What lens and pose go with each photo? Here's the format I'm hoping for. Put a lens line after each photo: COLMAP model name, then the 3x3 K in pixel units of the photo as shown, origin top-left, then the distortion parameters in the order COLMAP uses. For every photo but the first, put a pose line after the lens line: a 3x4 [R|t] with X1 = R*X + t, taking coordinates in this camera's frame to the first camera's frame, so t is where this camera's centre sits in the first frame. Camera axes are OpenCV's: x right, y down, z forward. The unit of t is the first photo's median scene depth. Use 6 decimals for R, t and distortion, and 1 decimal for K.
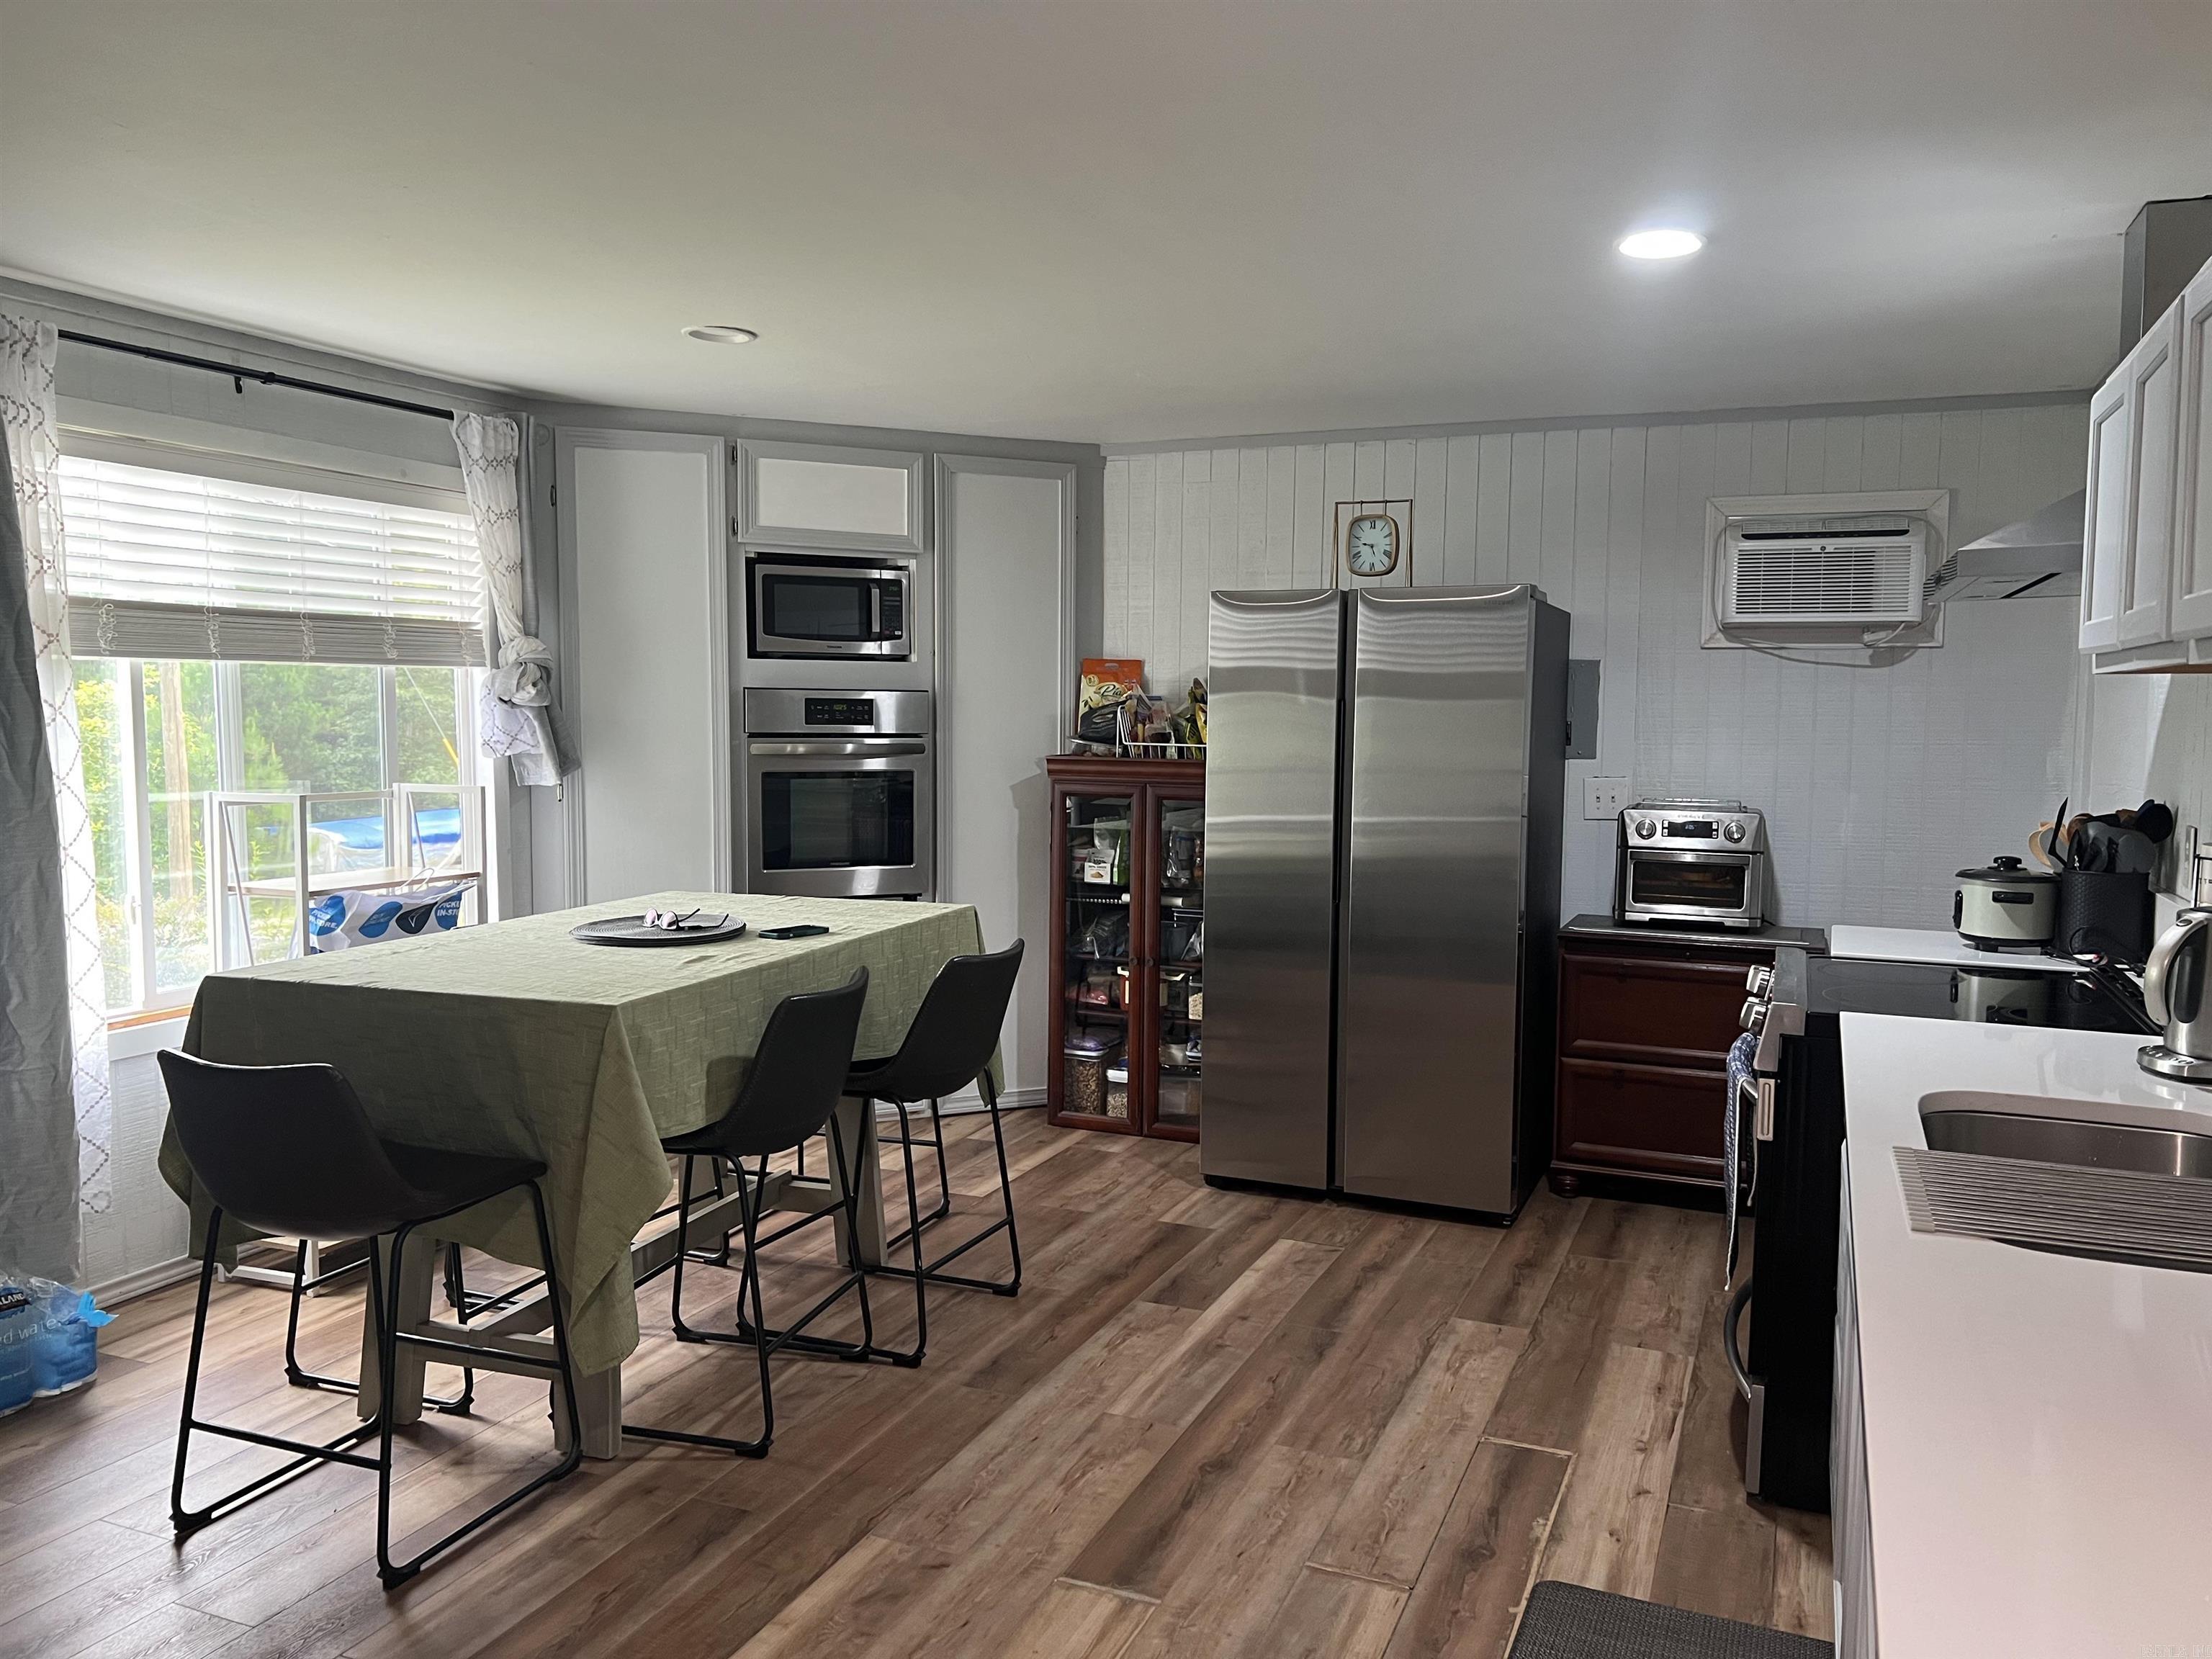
lens RADIAL K [[1657.8, 0, 1111.3], [0, 1657.8, 832.8], [0, 0, 1]] dist [0.046183, -0.048303]
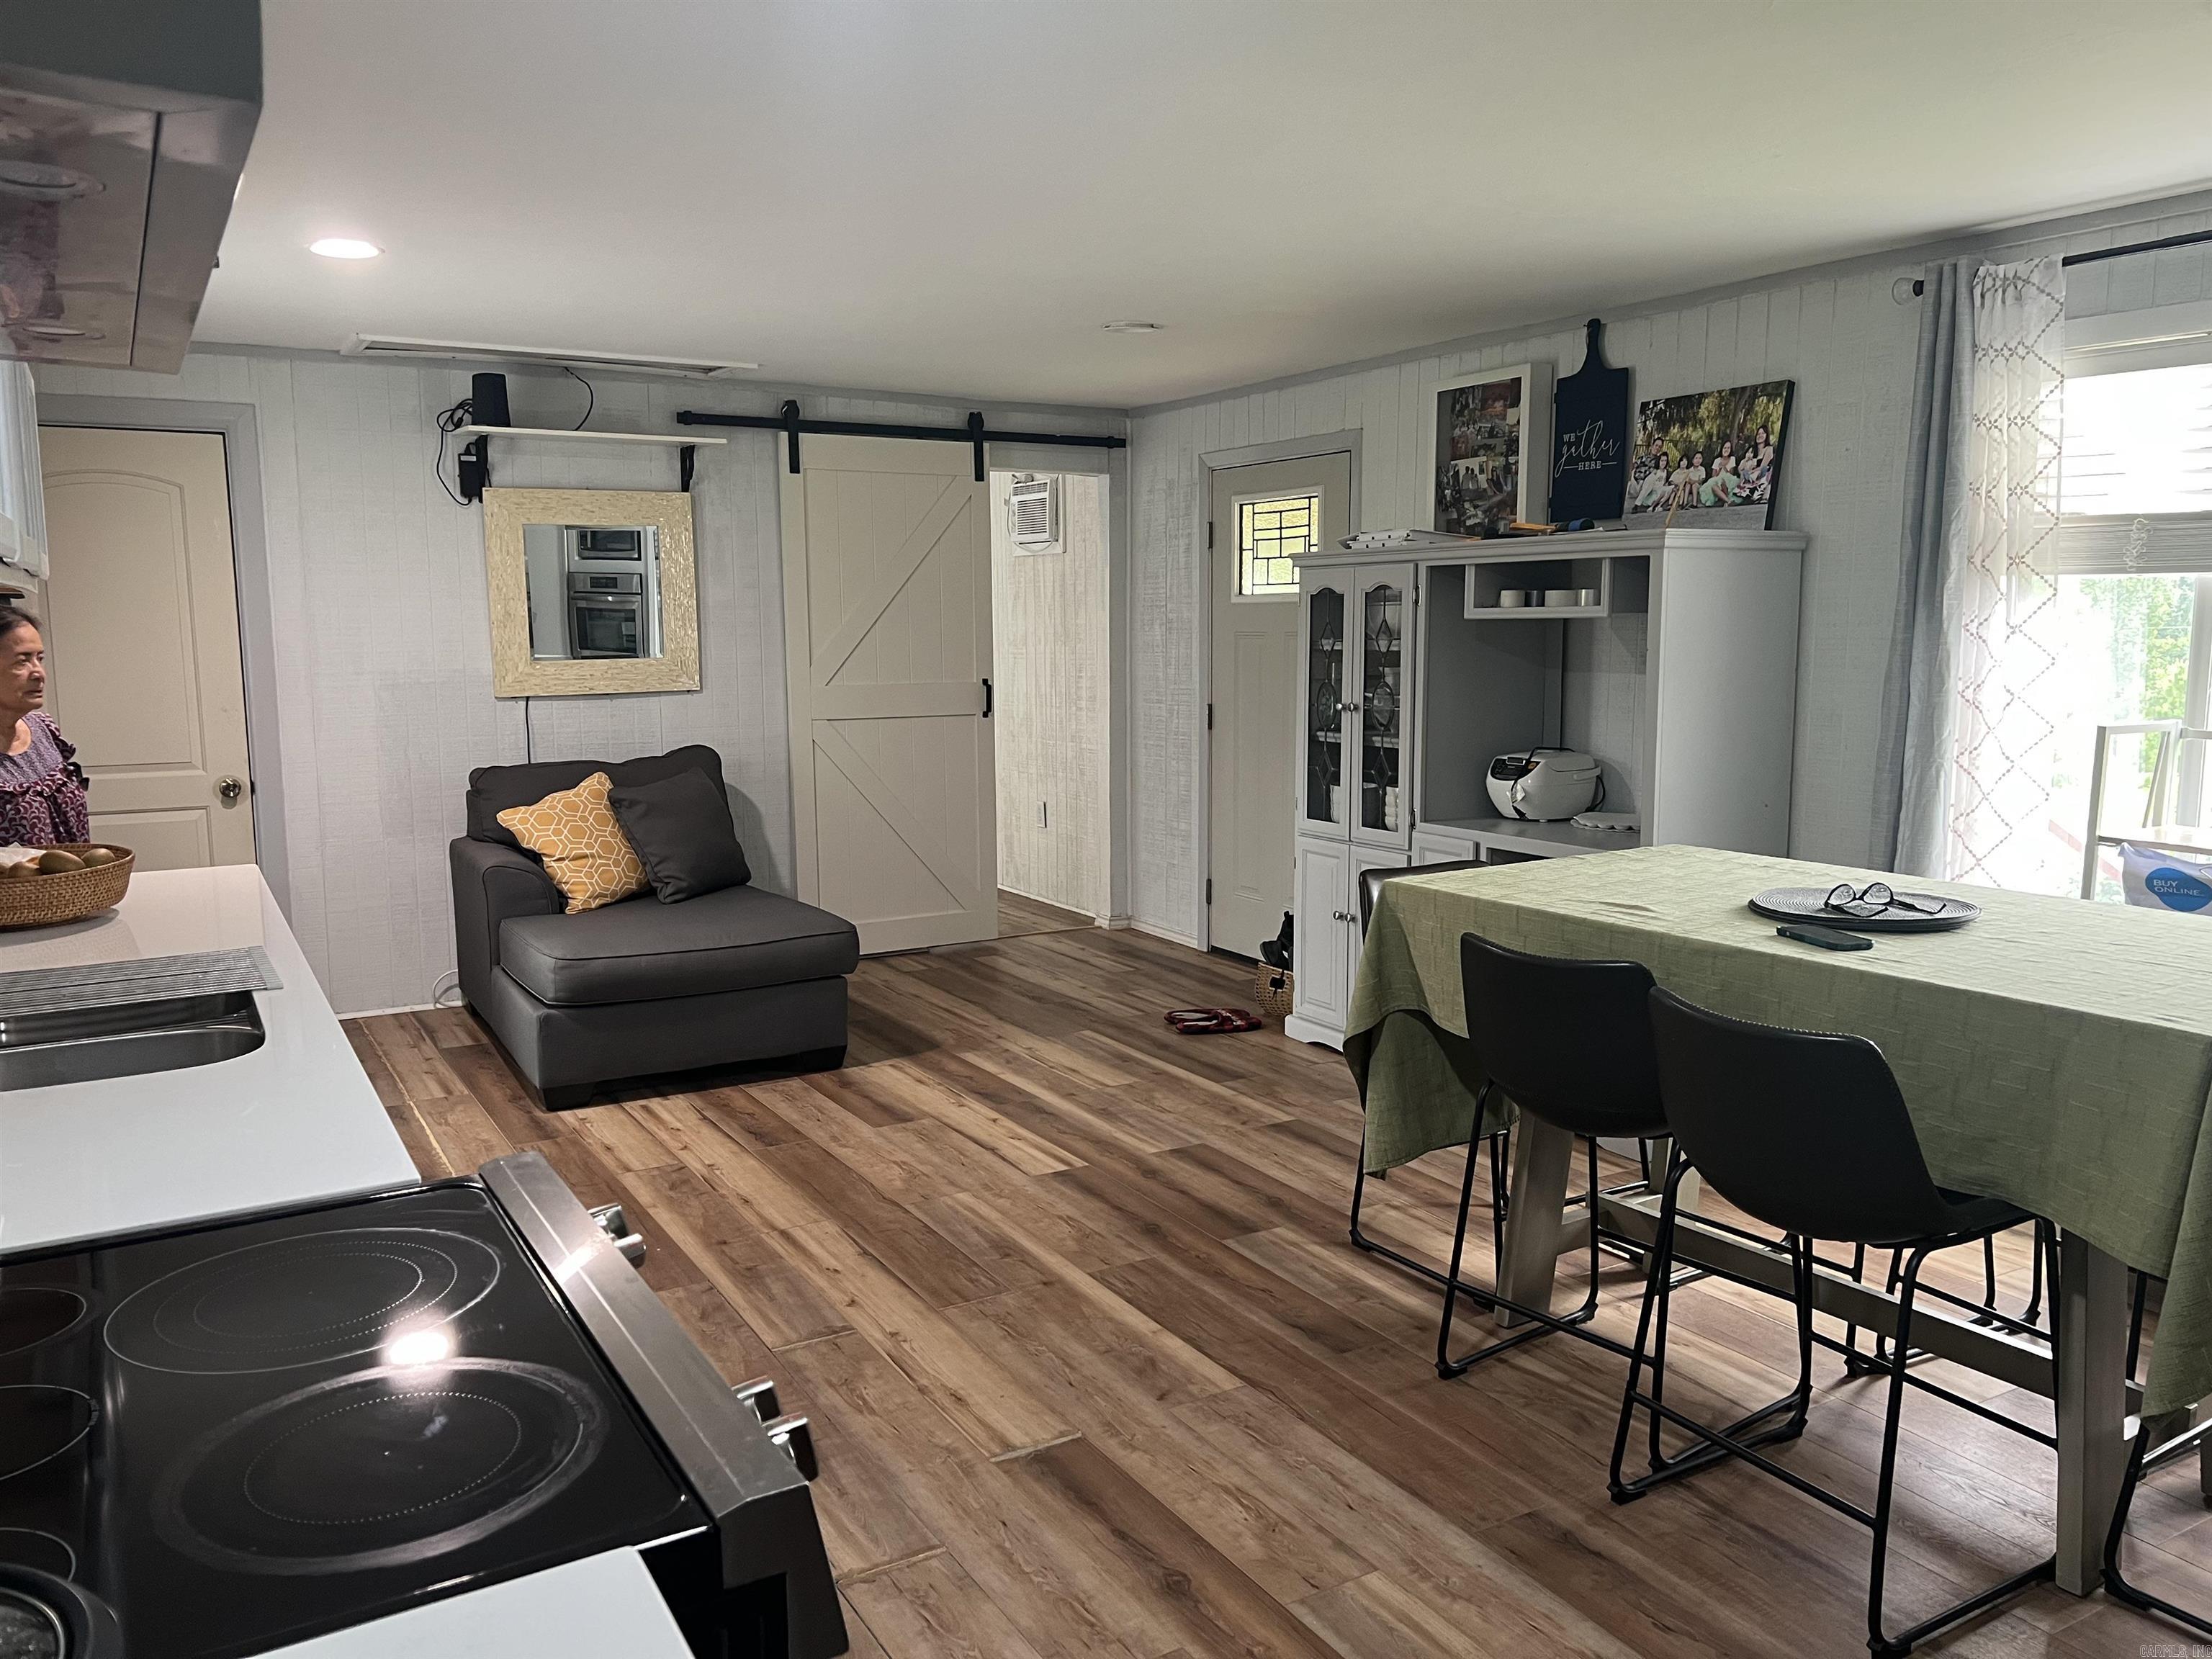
lens RADIAL K [[1657.8, 0, 1109.4], [0, 1657.8, 831.1], [0, 0, 1]] dist [0.046183, -0.048303]
pose [[-0.592951, 0.101511, -0.798814, 0.705103], [-0.068036, 0.982159, 0.175313, -0.113761], [0.802359, 0.158300, -0.575466, 1.425460]]
